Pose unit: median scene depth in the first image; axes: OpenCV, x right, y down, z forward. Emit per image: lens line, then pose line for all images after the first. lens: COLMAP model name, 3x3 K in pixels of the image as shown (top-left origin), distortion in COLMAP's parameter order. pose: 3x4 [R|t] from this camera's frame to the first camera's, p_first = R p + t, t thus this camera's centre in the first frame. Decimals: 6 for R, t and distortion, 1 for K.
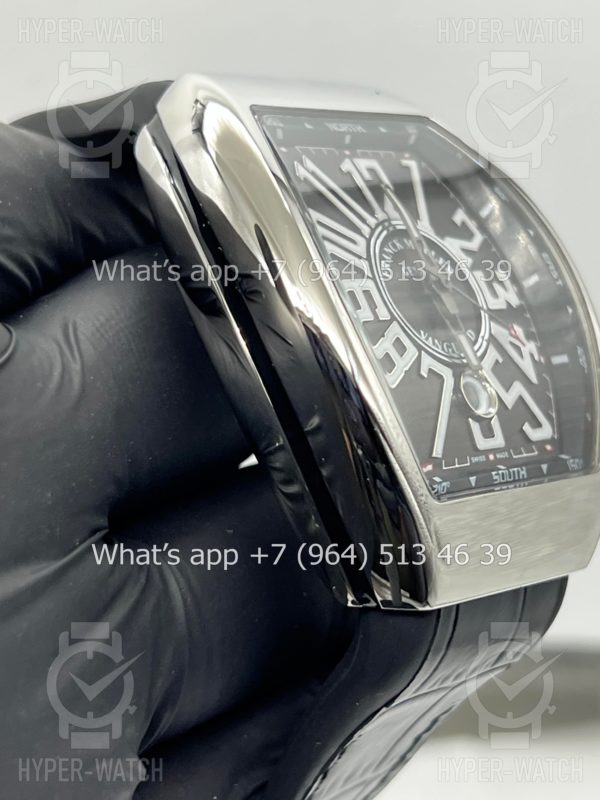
lens RADIAL K [[1913.5, 0, 301.9], [0, 1913.5, 398.5], [0, 0, 1]] dist [0.240573, 0.000000]
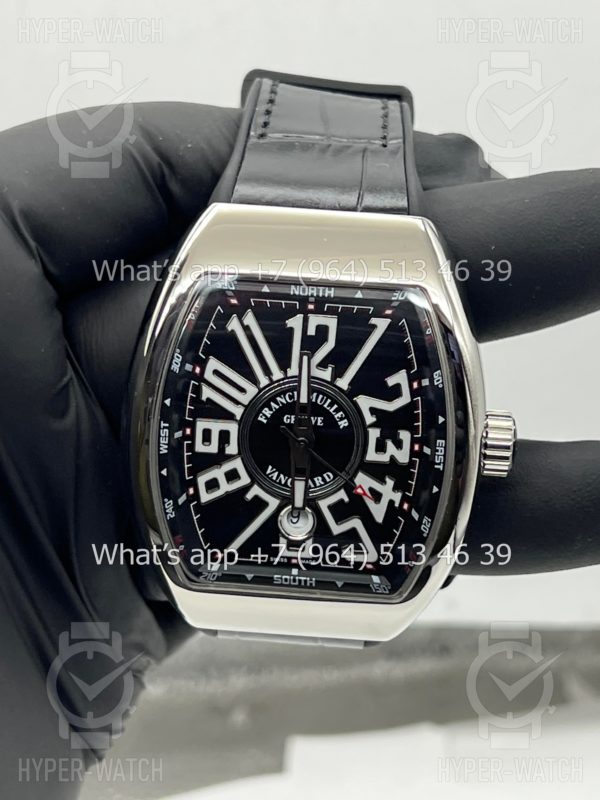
lens RADIAL K [[1831.6, 0, 292.0], [0, 1831.6, 359.4], [0, 0, 1]] dist [0.089254, 0.000000]
pose [[0.591793, 0.581467, -0.558280, 0.741934], [-0.100710, 0.740485, 0.664484, -0.942234], [0.799774, -0.337013, 0.496773, 0.394388]]
